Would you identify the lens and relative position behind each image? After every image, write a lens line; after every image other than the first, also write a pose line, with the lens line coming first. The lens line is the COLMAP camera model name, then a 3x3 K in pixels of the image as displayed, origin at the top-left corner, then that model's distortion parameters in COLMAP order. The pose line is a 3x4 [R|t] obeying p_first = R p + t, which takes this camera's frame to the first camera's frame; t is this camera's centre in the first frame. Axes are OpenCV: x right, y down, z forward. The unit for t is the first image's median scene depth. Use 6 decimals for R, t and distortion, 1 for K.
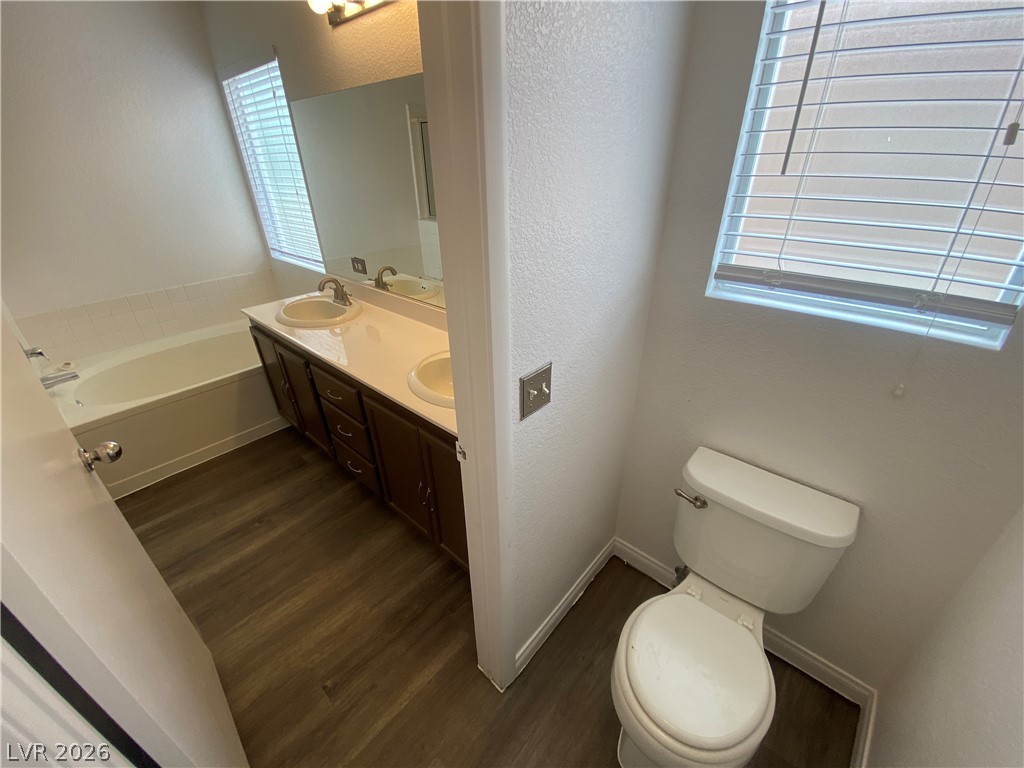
lens RADIAL K [[416.0, 0, 509.9], [0, 416.0, 388.3], [0, 0, 1]] dist [0.019750, -0.020179]
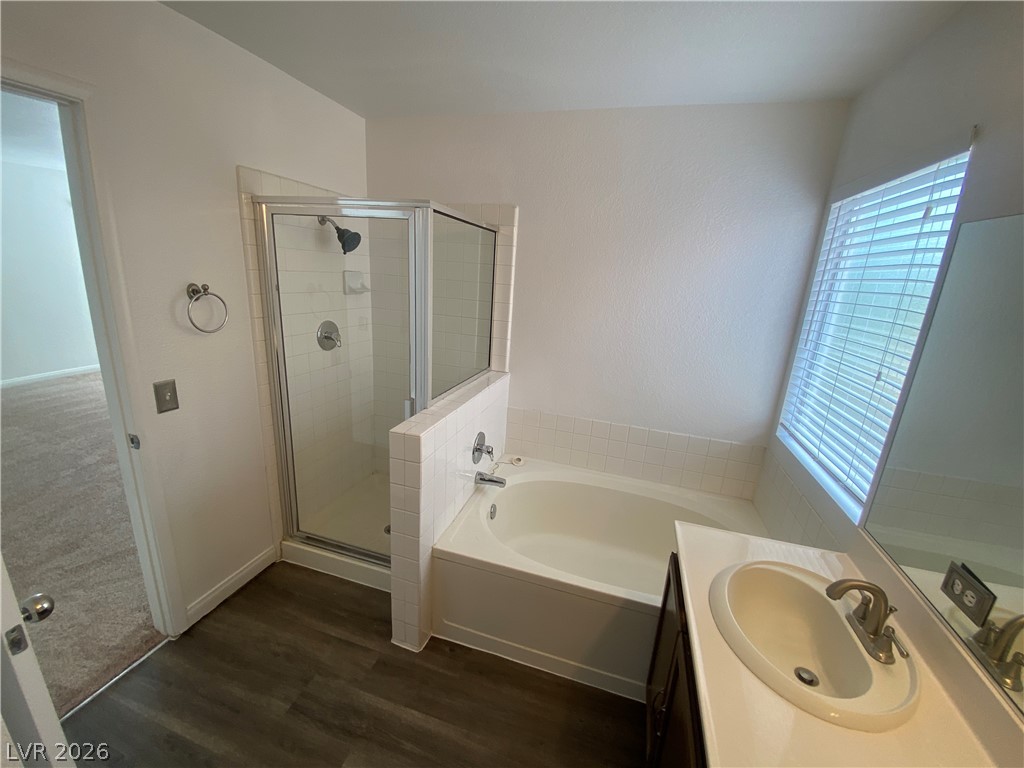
lens RADIAL K [[409.2, 0, 512.0], [0, 409.2, 384.0], [0, 0, 1]] dist [0.017868, -0.019070]
pose [[0.425858, 0.286418, -0.858260, -0.322578], [-0.498571, 0.865852, 0.041568, -0.311668], [0.755031, 0.410202, 0.511529, 0.483250]]
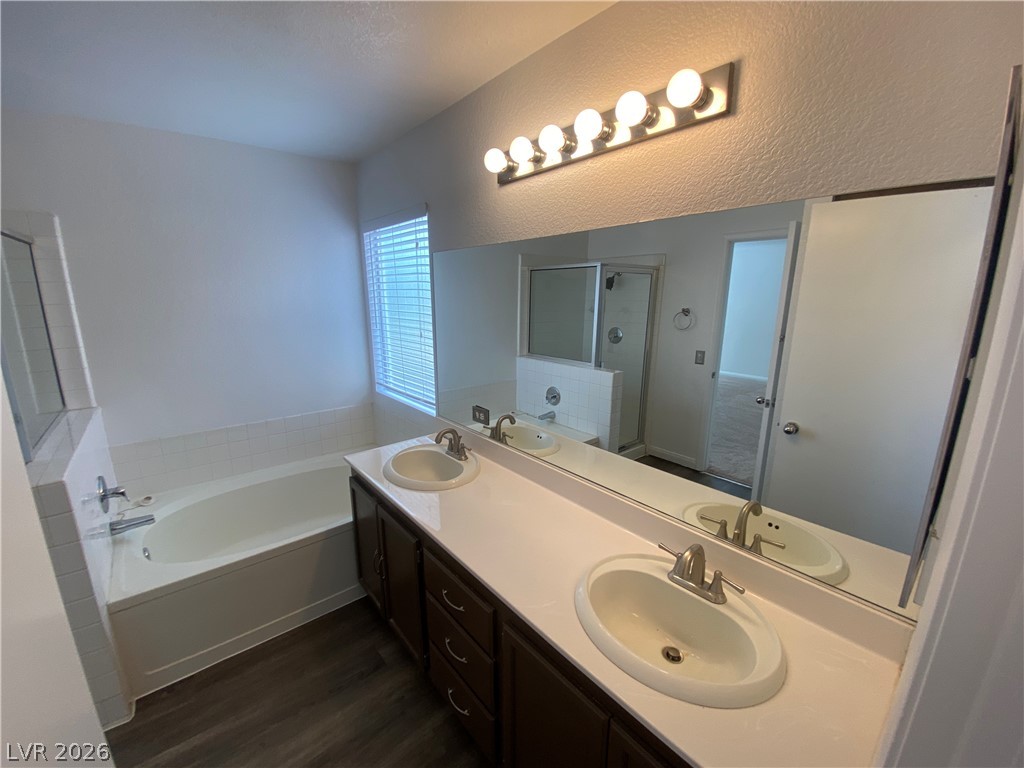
lens RADIAL K [[416.0, 0, 509.9], [0, 416.0, 388.3], [0, 0, 1]] dist [0.019750, -0.020179]
pose [[0.990208, 0.052667, -0.129280, -0.221561], [-0.086677, 0.957916, -0.273648, -0.133422], [0.109427, 0.282175, 0.953102, 0.184368]]
